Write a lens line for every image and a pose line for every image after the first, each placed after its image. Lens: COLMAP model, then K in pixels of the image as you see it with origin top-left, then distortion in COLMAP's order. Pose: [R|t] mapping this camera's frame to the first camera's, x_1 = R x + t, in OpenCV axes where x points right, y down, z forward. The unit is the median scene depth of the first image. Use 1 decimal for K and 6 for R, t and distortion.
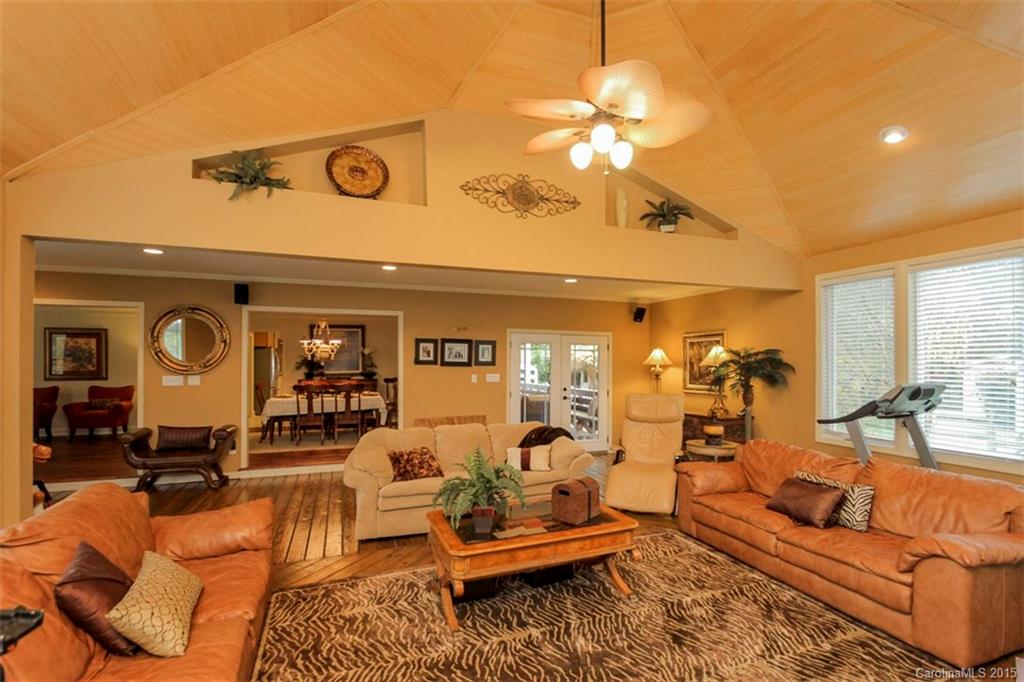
lens RADIAL K [[480.9, 0, 514.5], [0, 480.9, 357.6], [0, 0, 1]] dist [0.002126, 0.000184]
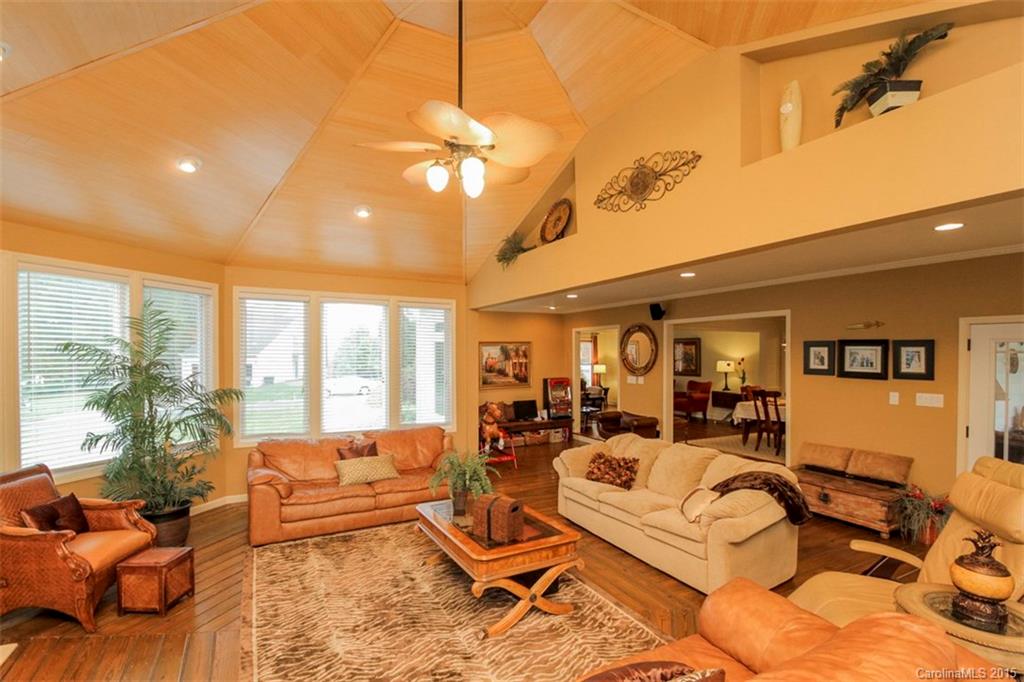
lens RADIAL K [[480.9, 0, 514.5], [0, 480.9, 357.6], [0, 0, 1]] dist [0.002126, 0.000184]
pose [[0.134750, 0.003362, -0.990874, 0.512523], [0.005576, 0.999976, 0.004151, -0.018572], [0.990864, -0.006085, 0.134728, 0.402464]]
